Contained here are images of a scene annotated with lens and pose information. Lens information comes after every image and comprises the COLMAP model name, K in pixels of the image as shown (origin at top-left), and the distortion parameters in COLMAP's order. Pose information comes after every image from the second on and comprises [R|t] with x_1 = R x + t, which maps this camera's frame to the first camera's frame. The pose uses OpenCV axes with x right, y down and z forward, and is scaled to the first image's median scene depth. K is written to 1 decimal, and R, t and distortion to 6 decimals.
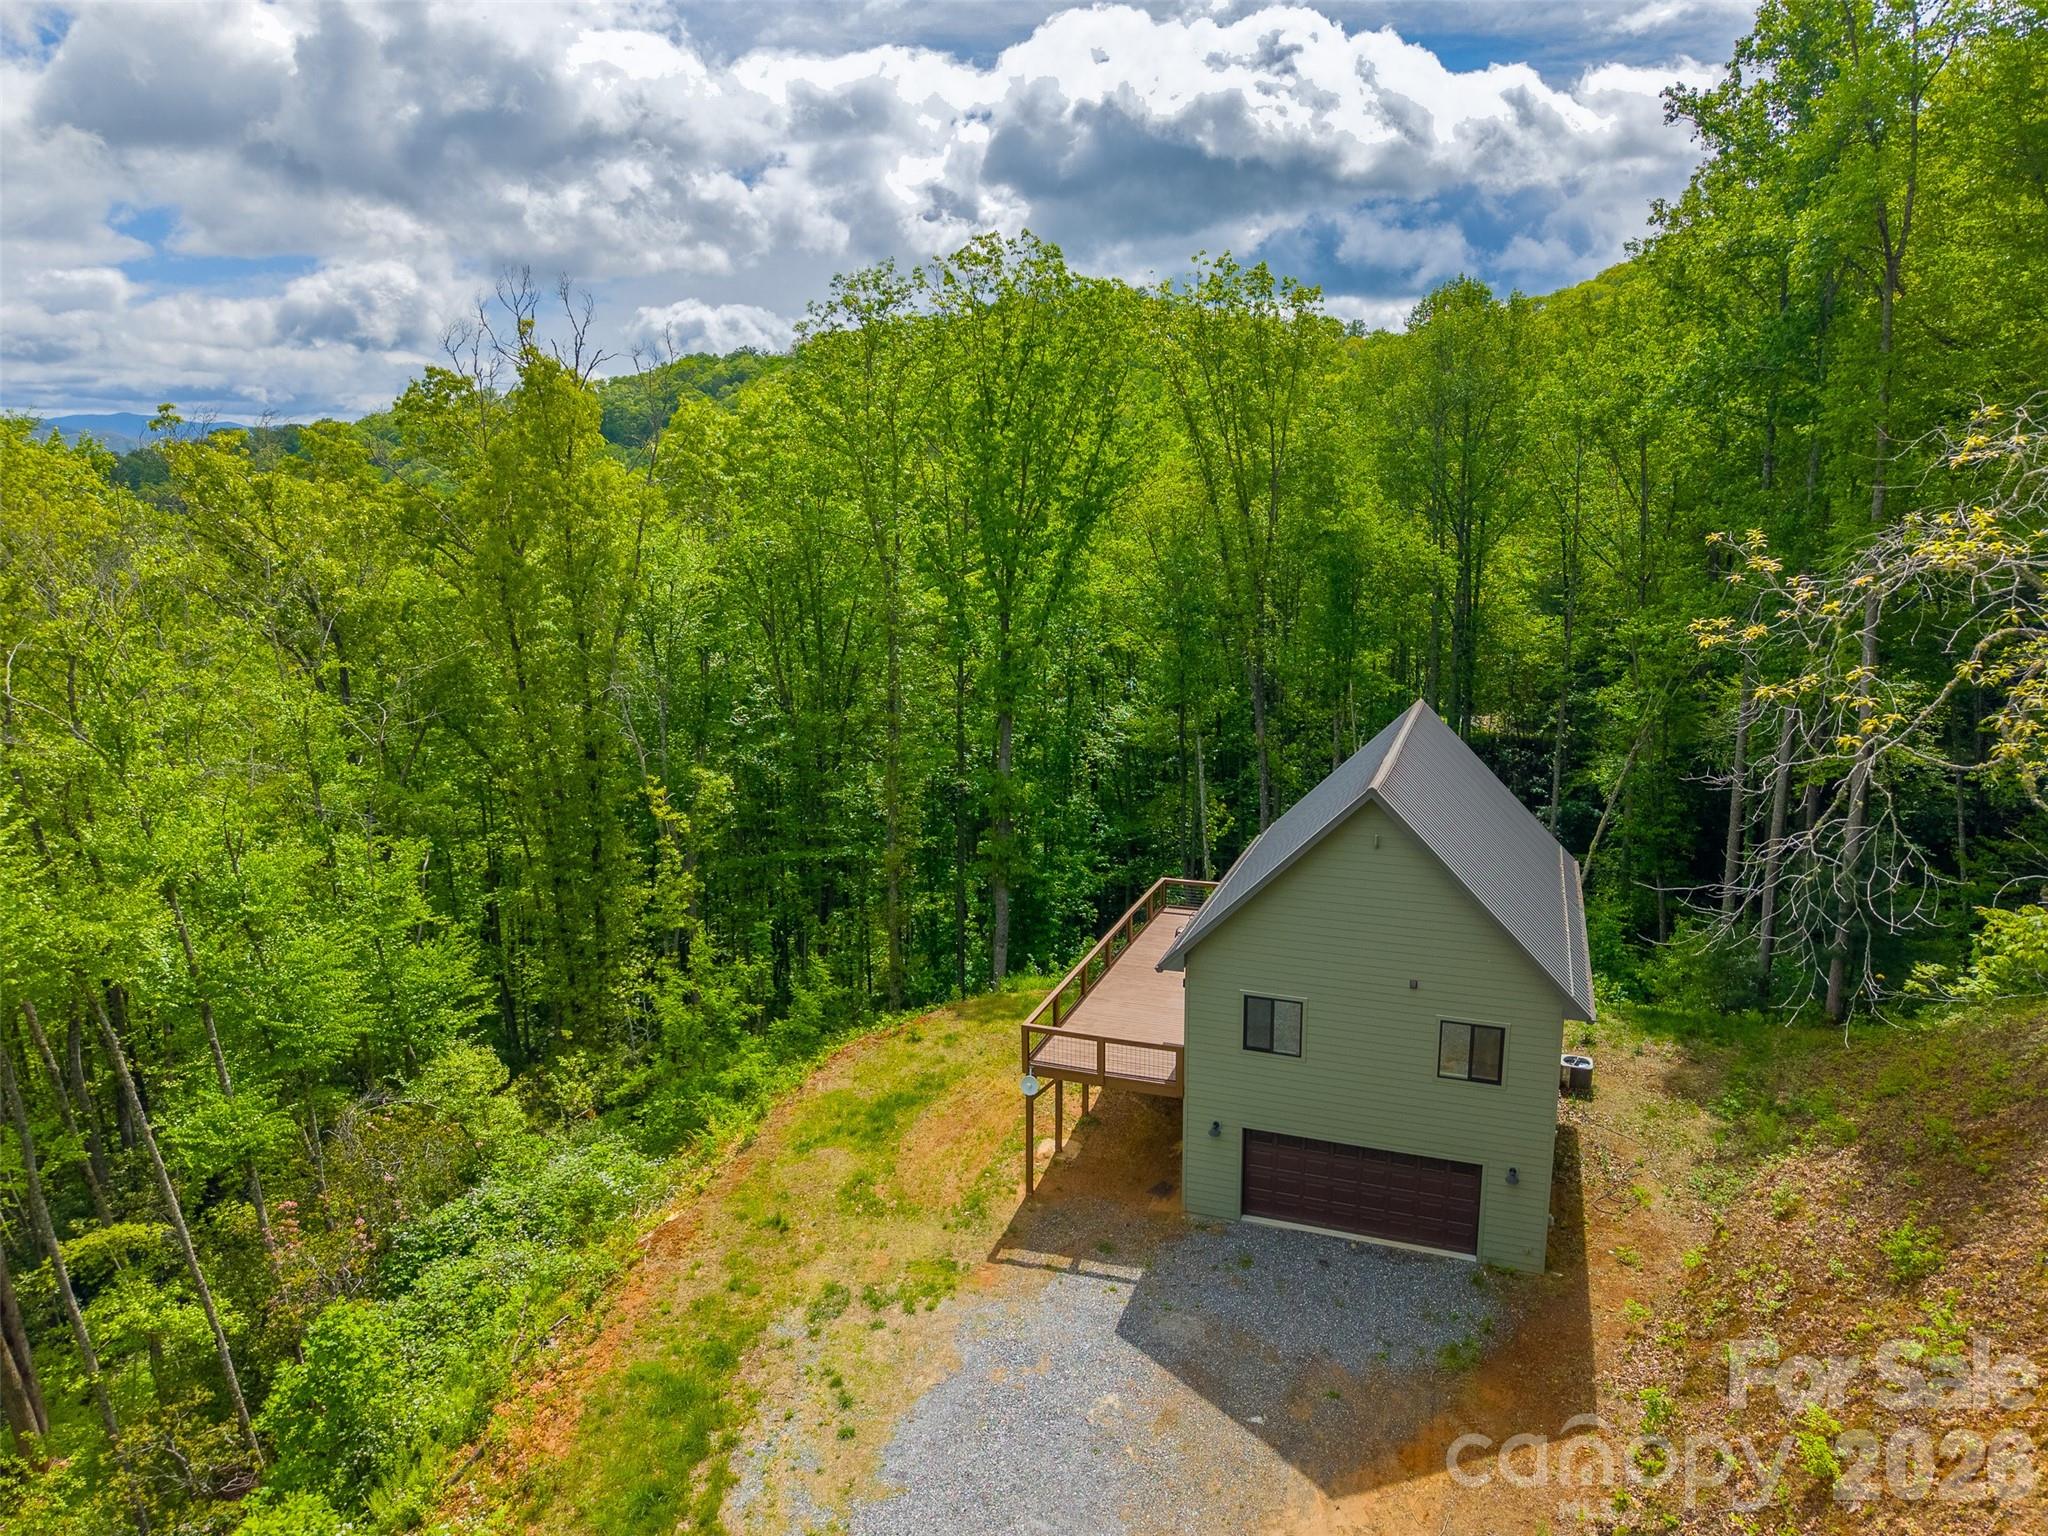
lens RADIAL K [[1384.7, 0, 1028.7], [0, 1384.7, 761.0], [0, 0, 1]] dist [0.016375, -0.017899]
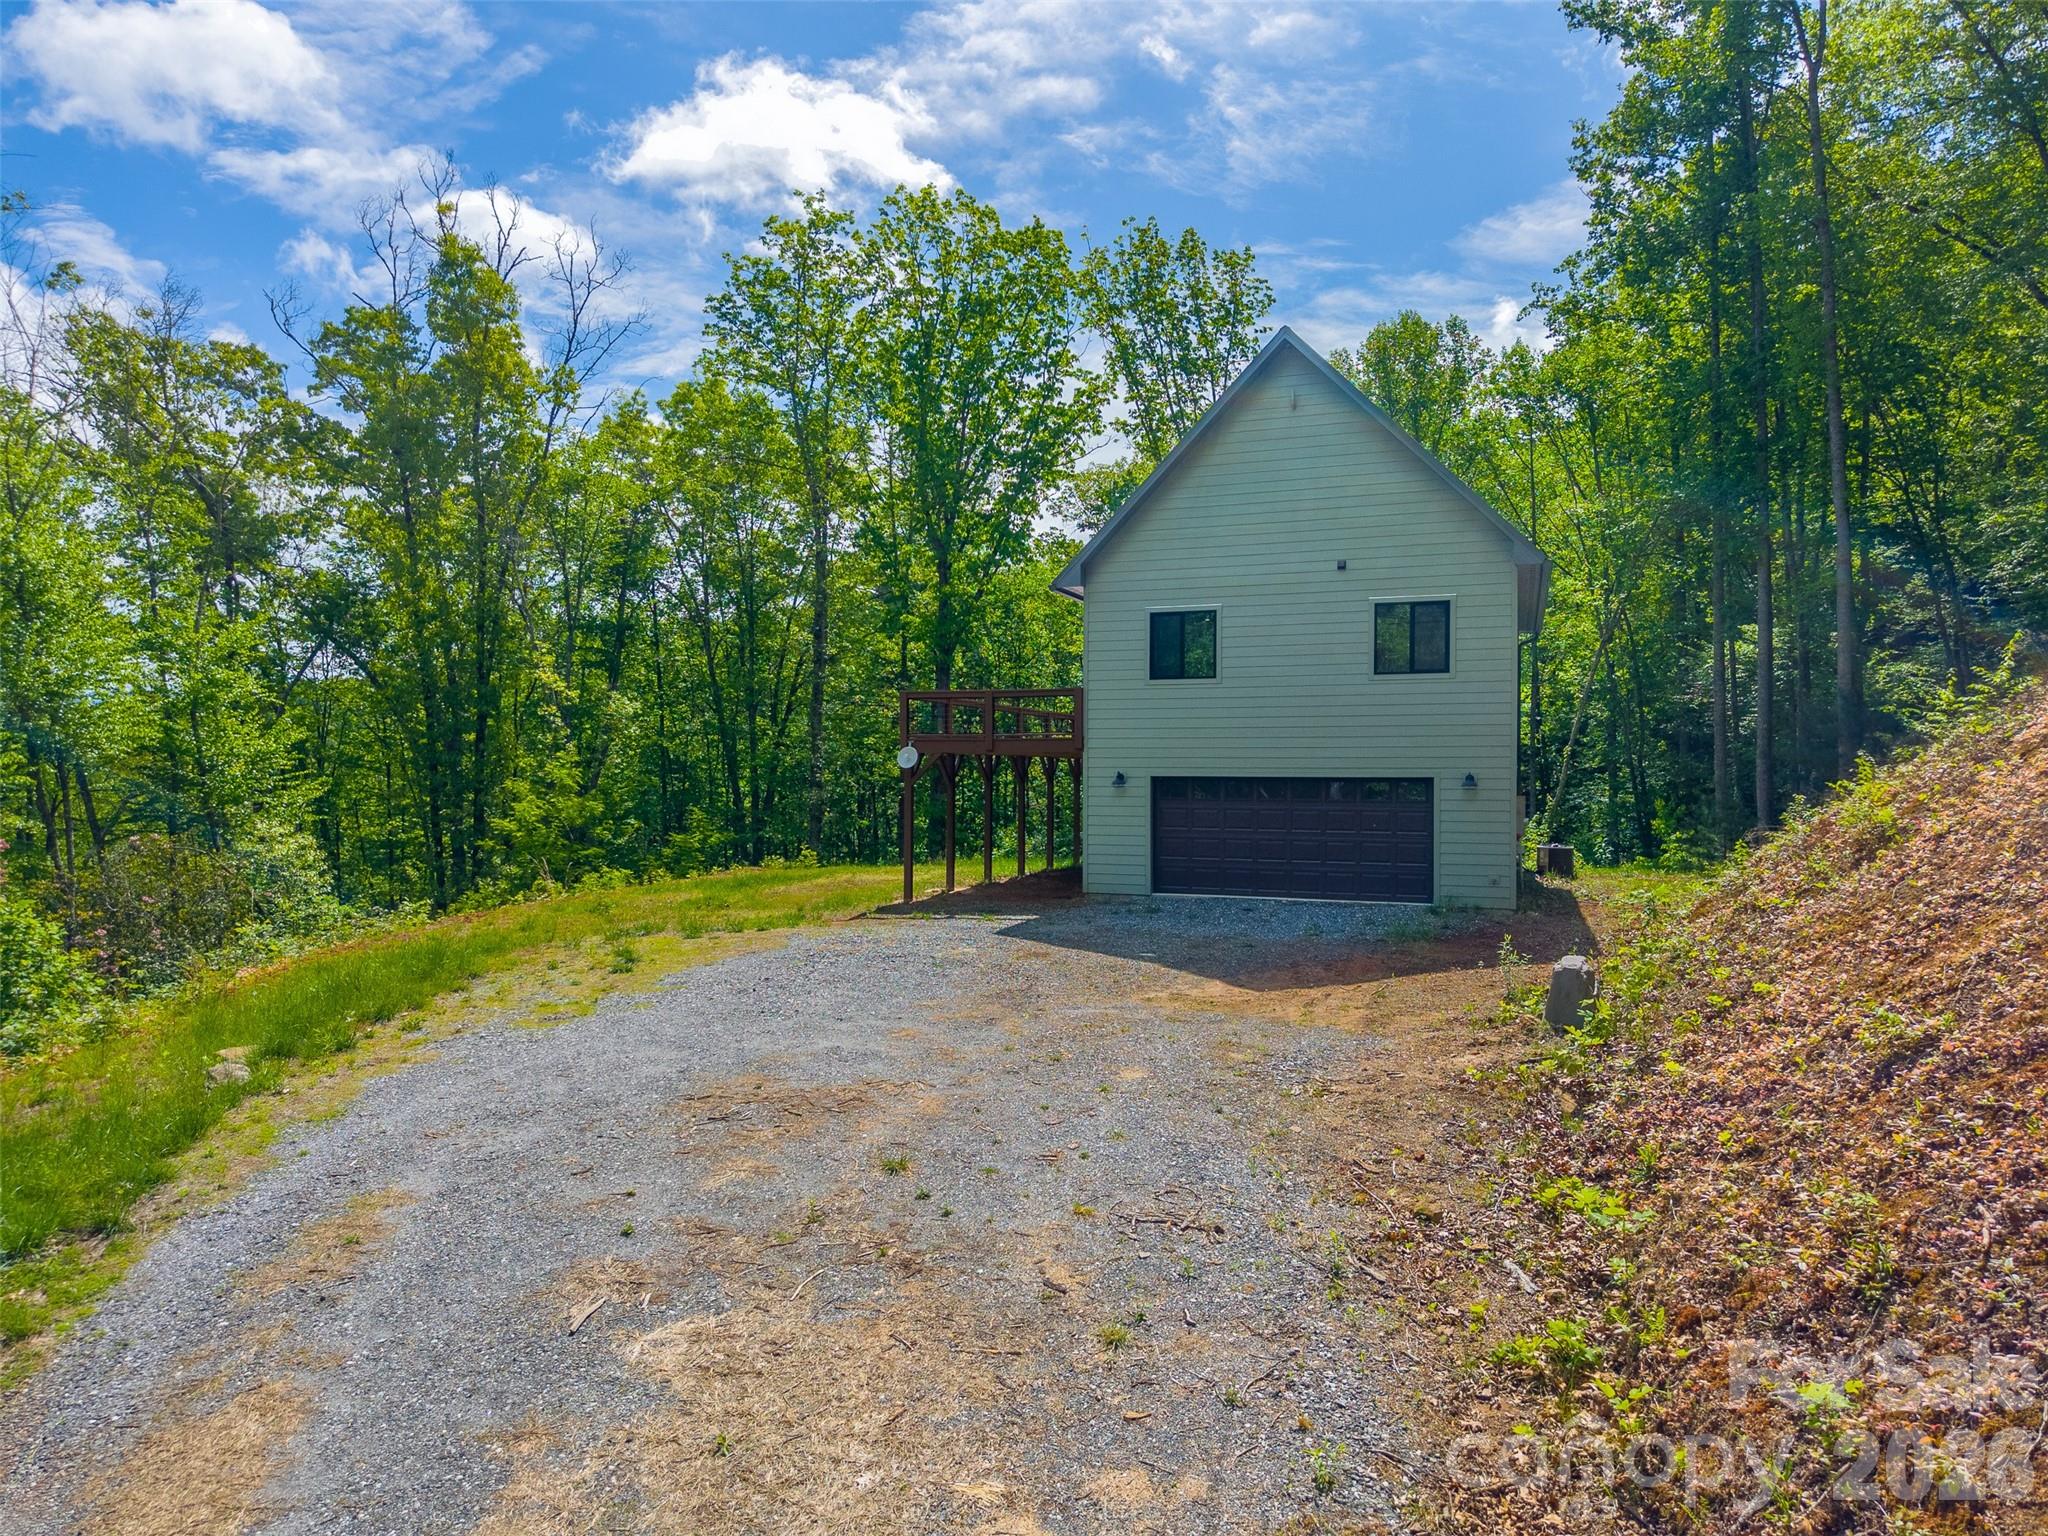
lens RADIAL K [[1390.1, 0, 971.2], [0, 1390.1, 758.2], [0, 0, 1]] dist [-0.001432, 0.000035]
pose [[0.999612, 0.006324, -0.027116, 0.067208], [-0.011787, 0.978412, -0.206330, 0.438662], [0.025226, 0.206569, 0.978107, 0.161361]]
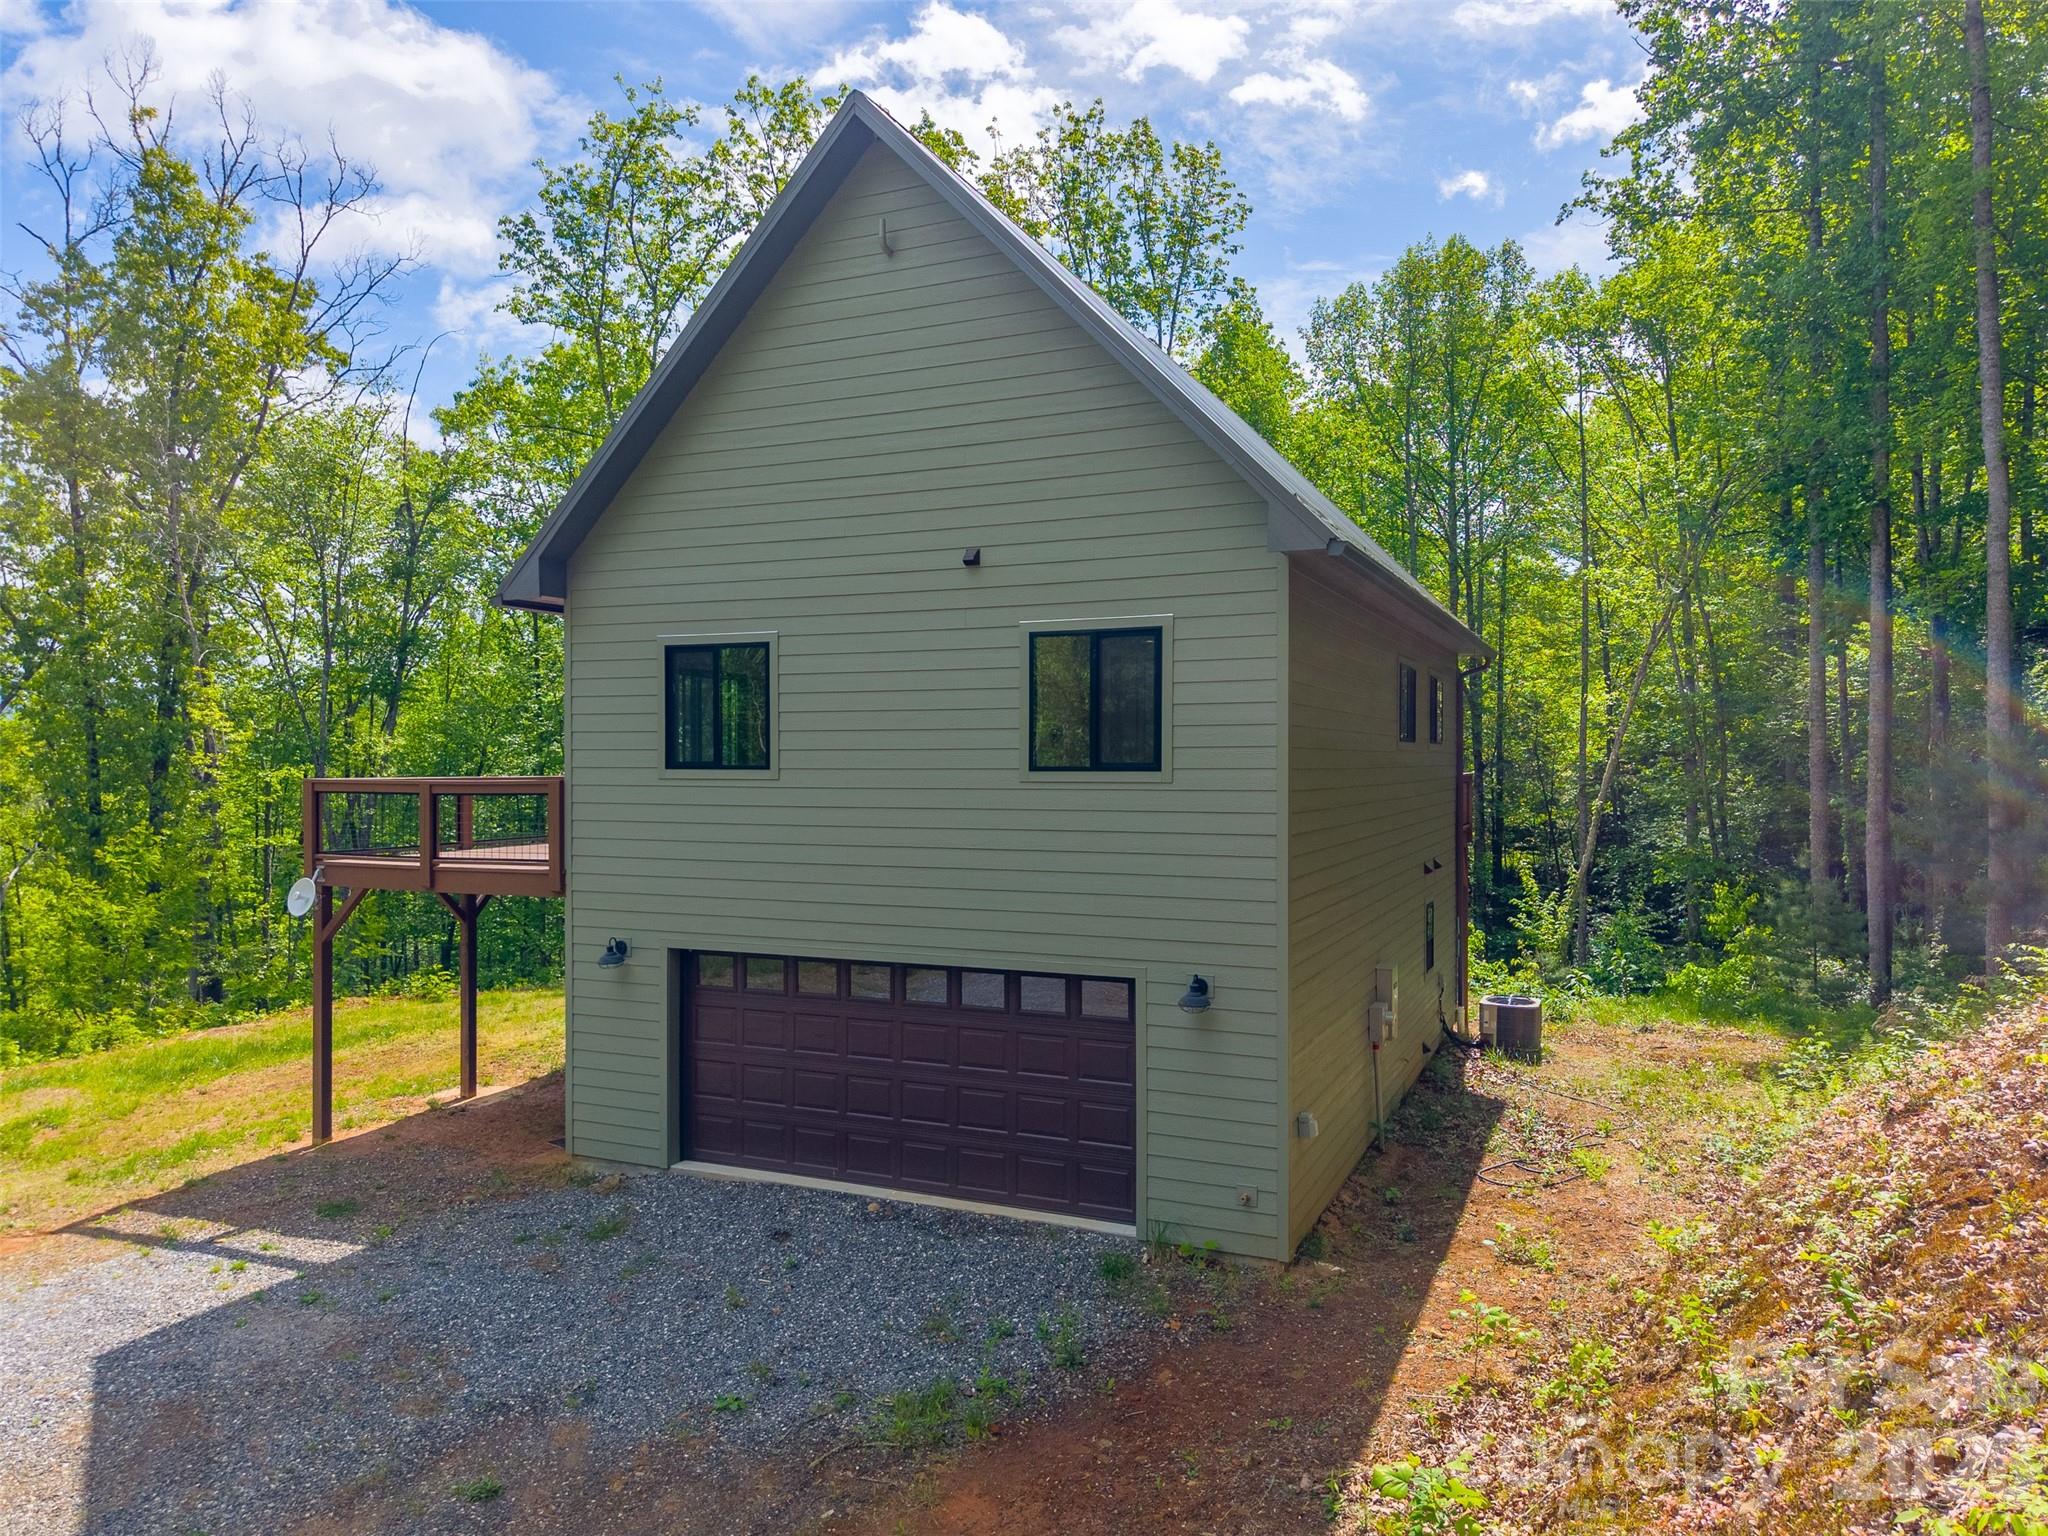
lens RADIAL K [[1384.7, 0, 1028.7], [0, 1384.7, 761.0], [0, 0, 1]] dist [0.016375, -0.017899]
pose [[0.997248, 0.004493, -0.074000, 0.312420], [-0.018772, 0.980938, -0.193414, 0.295015], [0.071720, 0.194271, 0.978323, 0.556002]]
